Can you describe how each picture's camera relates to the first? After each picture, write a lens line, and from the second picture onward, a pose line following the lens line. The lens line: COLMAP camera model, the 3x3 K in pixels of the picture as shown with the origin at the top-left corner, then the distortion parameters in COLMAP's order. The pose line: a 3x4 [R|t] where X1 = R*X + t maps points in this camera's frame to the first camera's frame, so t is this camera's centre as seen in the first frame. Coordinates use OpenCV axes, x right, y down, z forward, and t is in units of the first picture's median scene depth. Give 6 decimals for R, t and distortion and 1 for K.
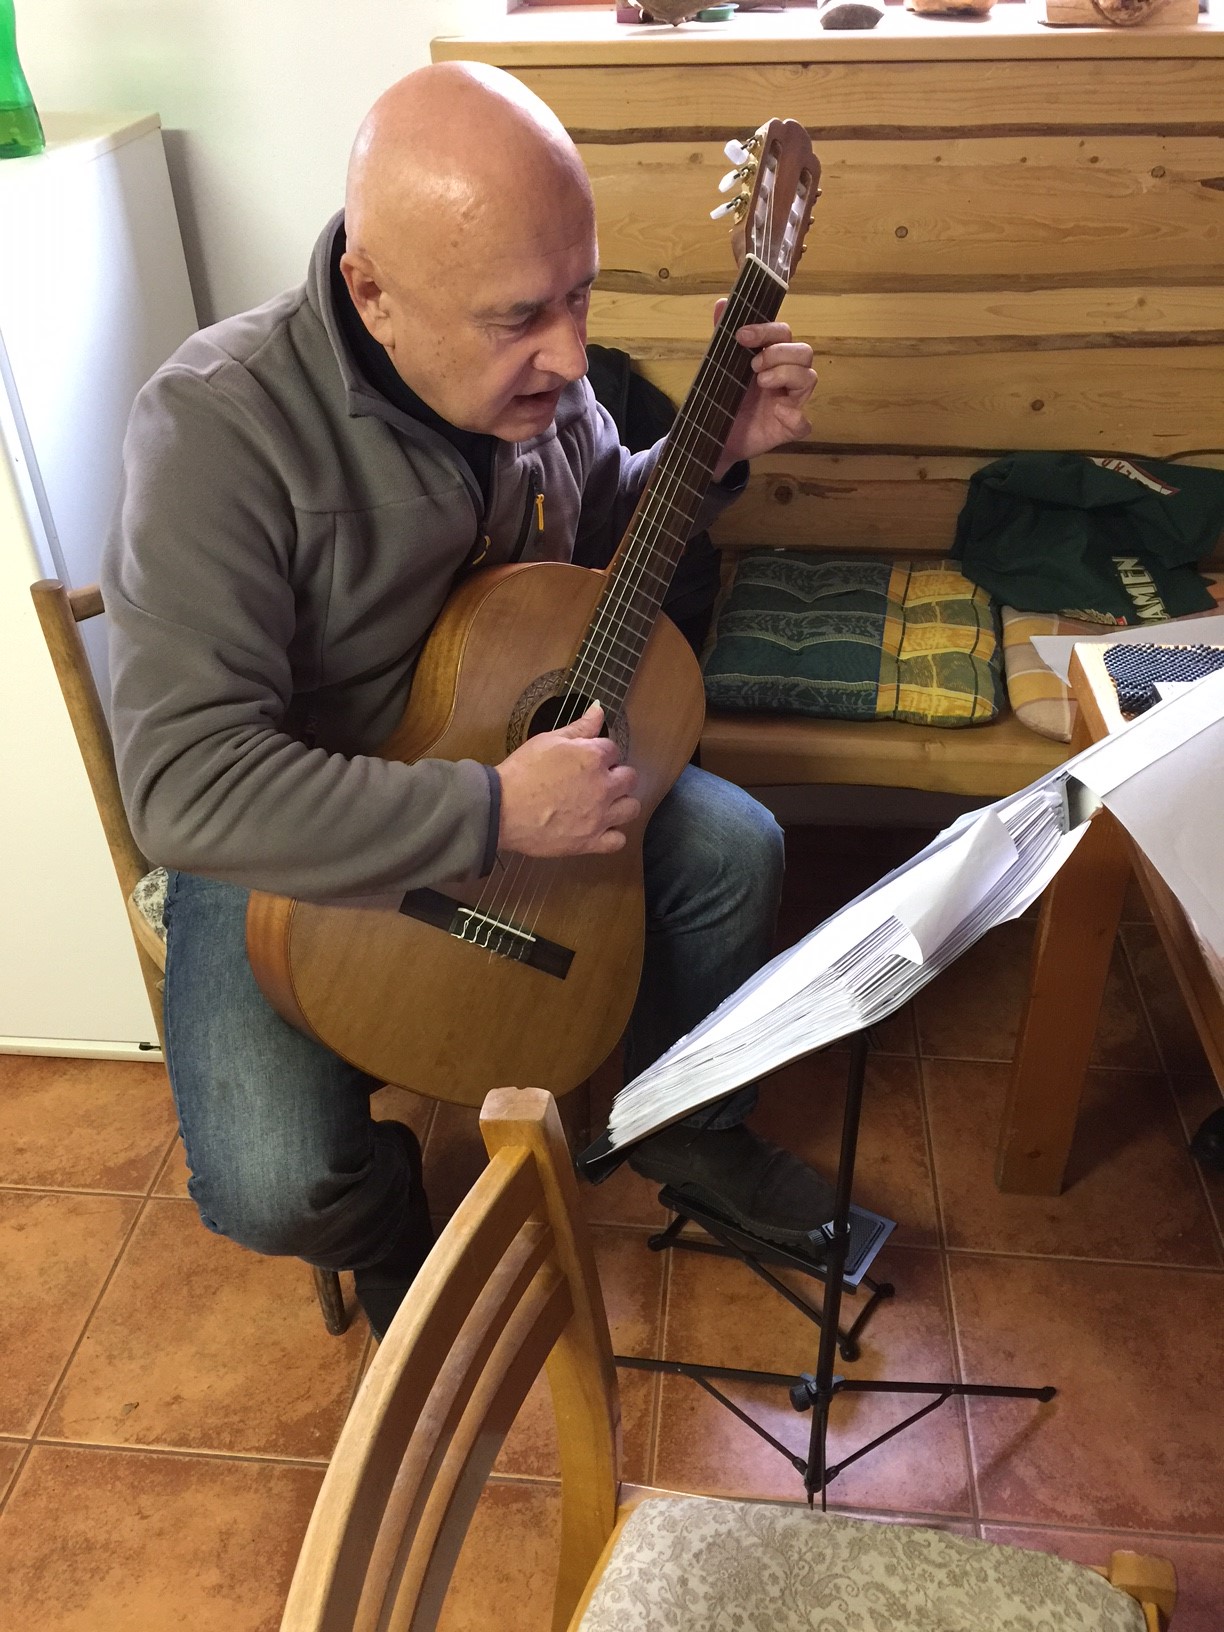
lens RADIAL K [[1382.0, 0, 612.5], [0, 1382.0, 818.2], [0, 0, 1]] dist [0.081189, -0.105824]
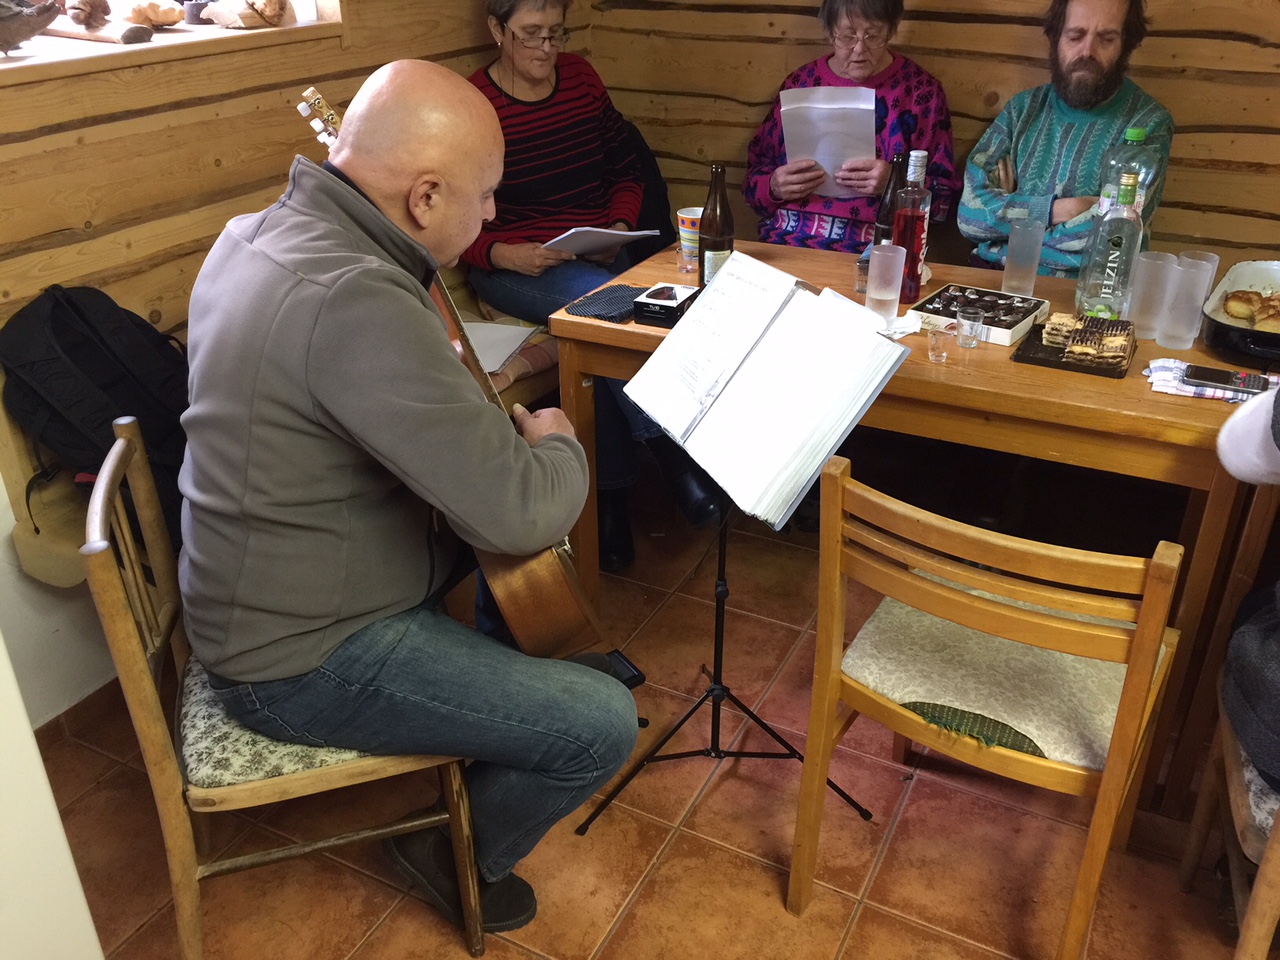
lens RADIAL K [[1083.9, 0, 642.1], [0, 1083.9, 480.9], [0, 0, 1]] dist [0.081189, -0.105824]
pose [[0.381563, -0.419388, 0.823725, -0.763565], [0.518085, 0.835046, 0.185166, -0.119146], [-0.765505, 0.356107, 0.535901, 0.143811]]
